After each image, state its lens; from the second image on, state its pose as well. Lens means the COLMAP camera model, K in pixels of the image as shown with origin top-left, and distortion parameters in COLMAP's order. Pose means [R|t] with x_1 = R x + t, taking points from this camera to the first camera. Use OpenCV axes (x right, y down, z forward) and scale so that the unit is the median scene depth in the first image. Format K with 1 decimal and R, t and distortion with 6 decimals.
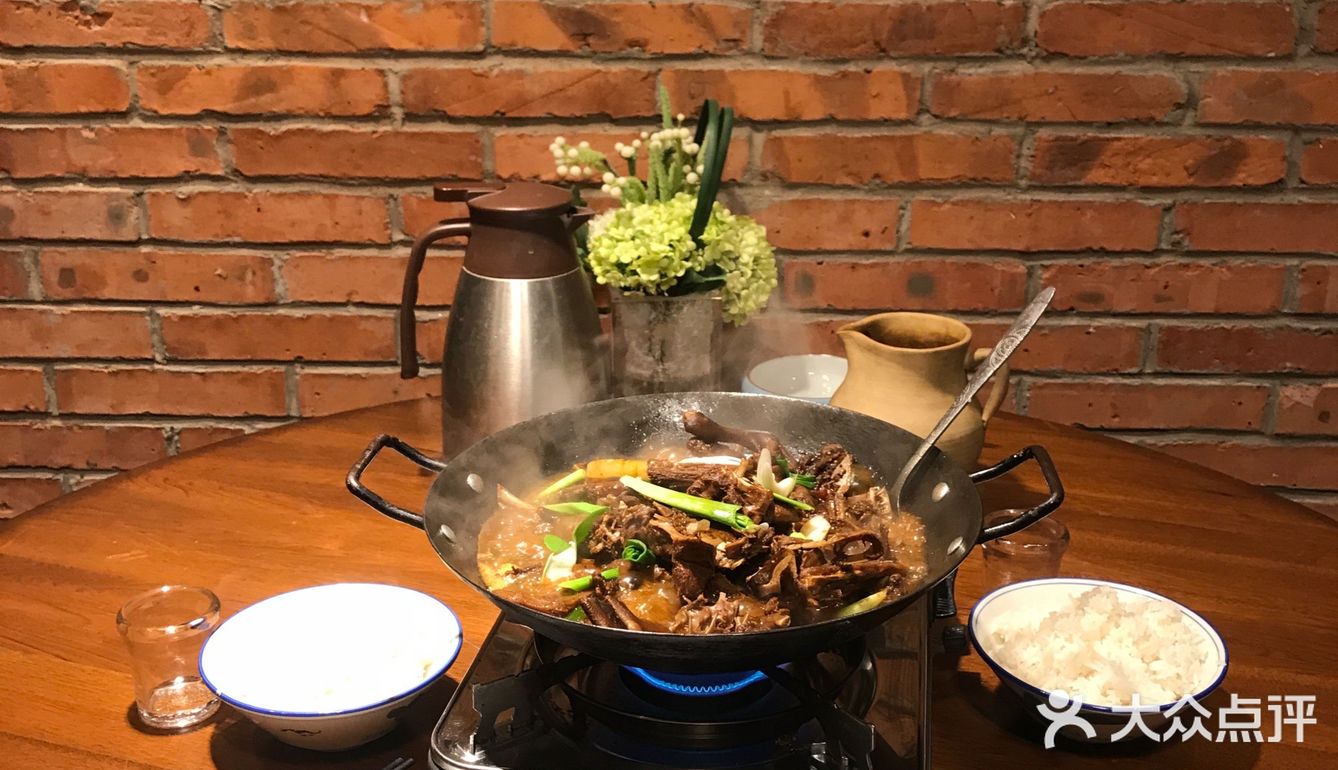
lens RADIAL K [[1371.5, 0, 669.0], [0, 1371.5, 385.0], [0, 0, 1]] dist [0.068372, -0.315601]
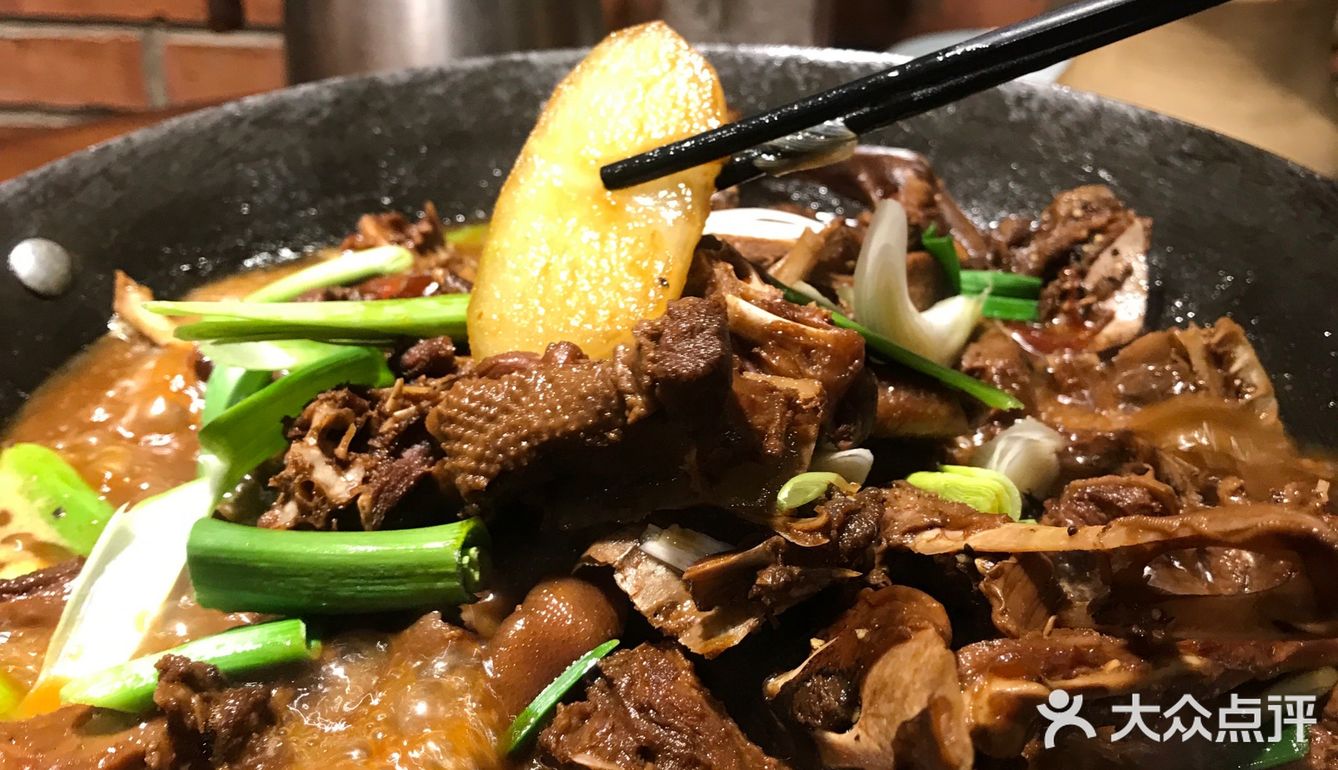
lens RADIAL K [[1371.5, 0, 669.0], [0, 1371.5, 385.0], [0, 0, 1]] dist [0.068372, -0.315601]
pose [[0.990190, 0.048218, -0.131142, 0.062748], [-0.021705, 0.980256, 0.196537, 0.026444], [0.138029, -0.191763, 0.971687, 0.662463]]
